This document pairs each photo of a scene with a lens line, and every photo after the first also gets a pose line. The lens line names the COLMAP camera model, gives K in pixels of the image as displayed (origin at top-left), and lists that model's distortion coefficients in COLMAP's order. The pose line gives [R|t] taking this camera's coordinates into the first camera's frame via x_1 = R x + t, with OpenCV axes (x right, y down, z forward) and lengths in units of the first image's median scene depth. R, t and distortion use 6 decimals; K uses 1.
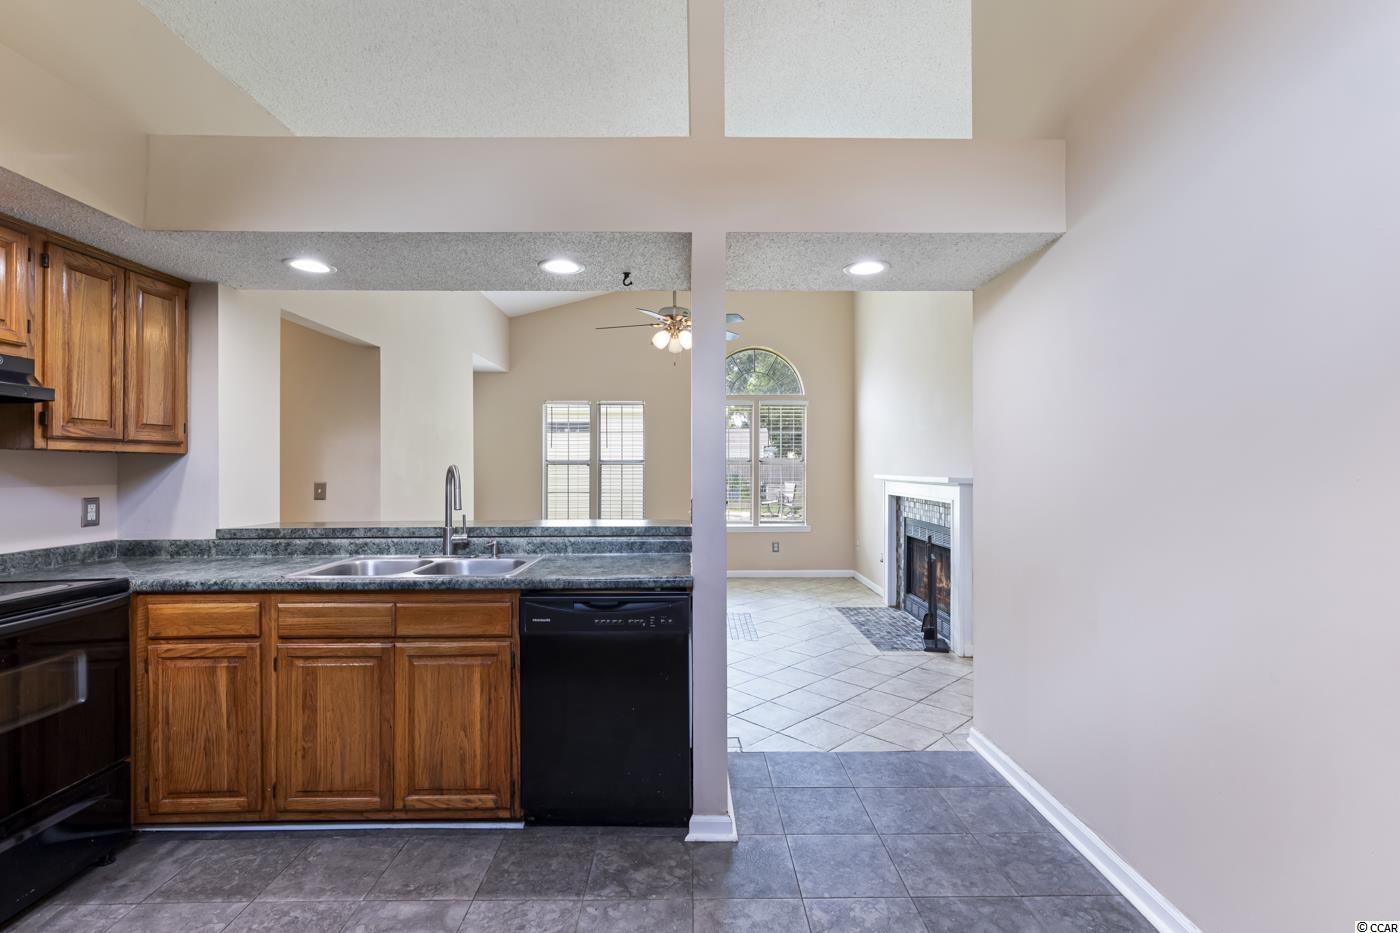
lens RADIAL K [[633.2, 0, 696.4], [0, 633.2, 463.0], [0, 0, 1]] dist [0.002954, -0.000326]
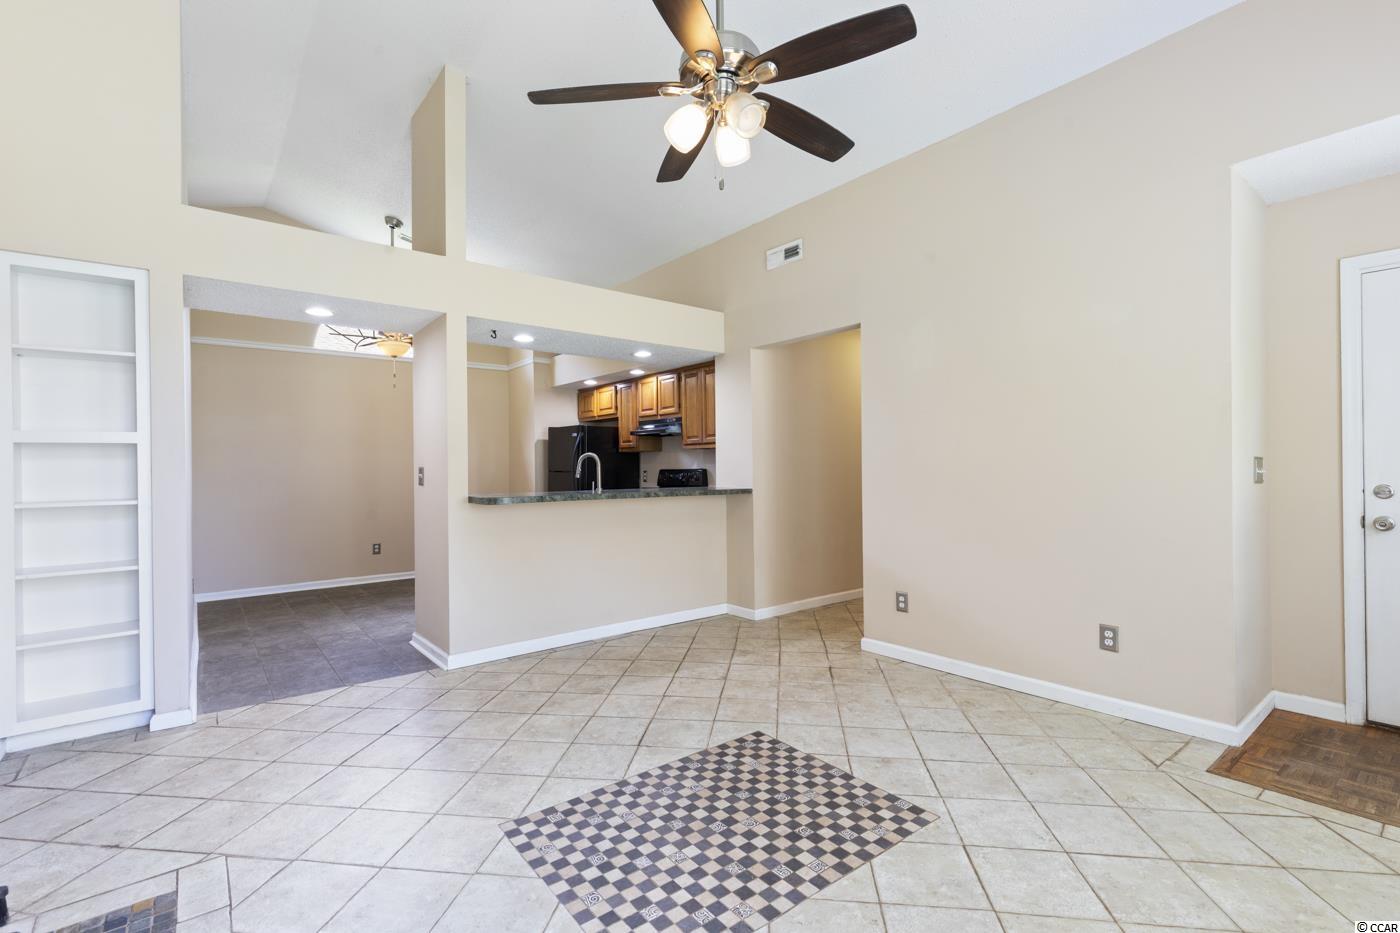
lens RADIAL K [[634.8, 0, 695.6], [0, 634.8, 469.0], [0, 0, 1]] dist [0.004131, -0.000366]
pose [[-0.793969, 0.010222, -0.607872, 0.464623], [0.016861, 0.999844, -0.005211, 0.063200], [0.607724, -0.014387, -0.794018, 2.611594]]
